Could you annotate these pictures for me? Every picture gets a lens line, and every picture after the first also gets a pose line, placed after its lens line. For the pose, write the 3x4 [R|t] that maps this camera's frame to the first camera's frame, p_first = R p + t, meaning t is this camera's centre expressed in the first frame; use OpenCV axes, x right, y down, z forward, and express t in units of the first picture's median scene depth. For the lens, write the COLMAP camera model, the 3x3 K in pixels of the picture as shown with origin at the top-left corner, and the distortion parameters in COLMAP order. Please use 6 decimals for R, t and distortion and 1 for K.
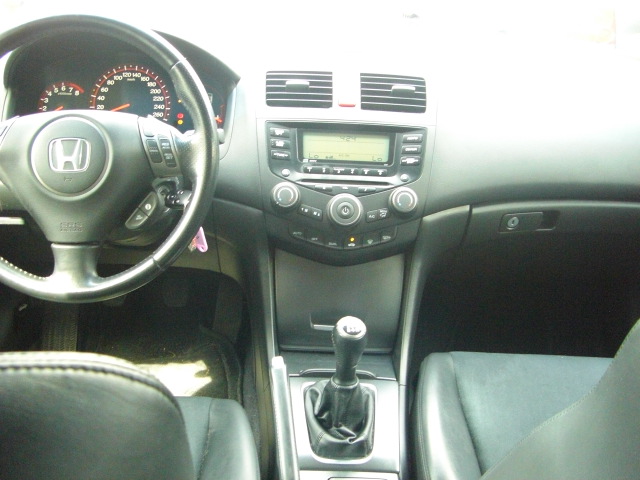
lens RADIAL K [[708.5, 0, 320.6], [0, 708.5, 236.1], [0, 0, 1]] dist [-0.137169, 0.000000]
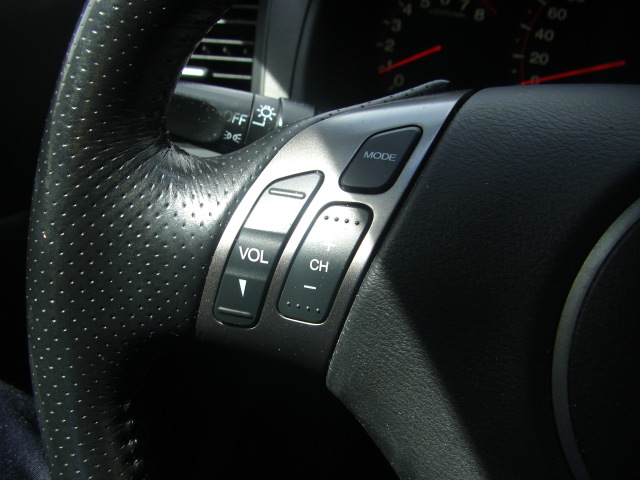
lens RADIAL K [[708.5, 0, 314.5], [0, 708.5, 238.8], [0, 0, 1]] dist [-0.137169, 0.000000]
pose [[0.951270, 0.149766, -0.269547, -0.354879], [-0.126948, 0.986827, 0.100286, -0.124815], [0.281016, -0.061180, 0.957751, 0.673616]]
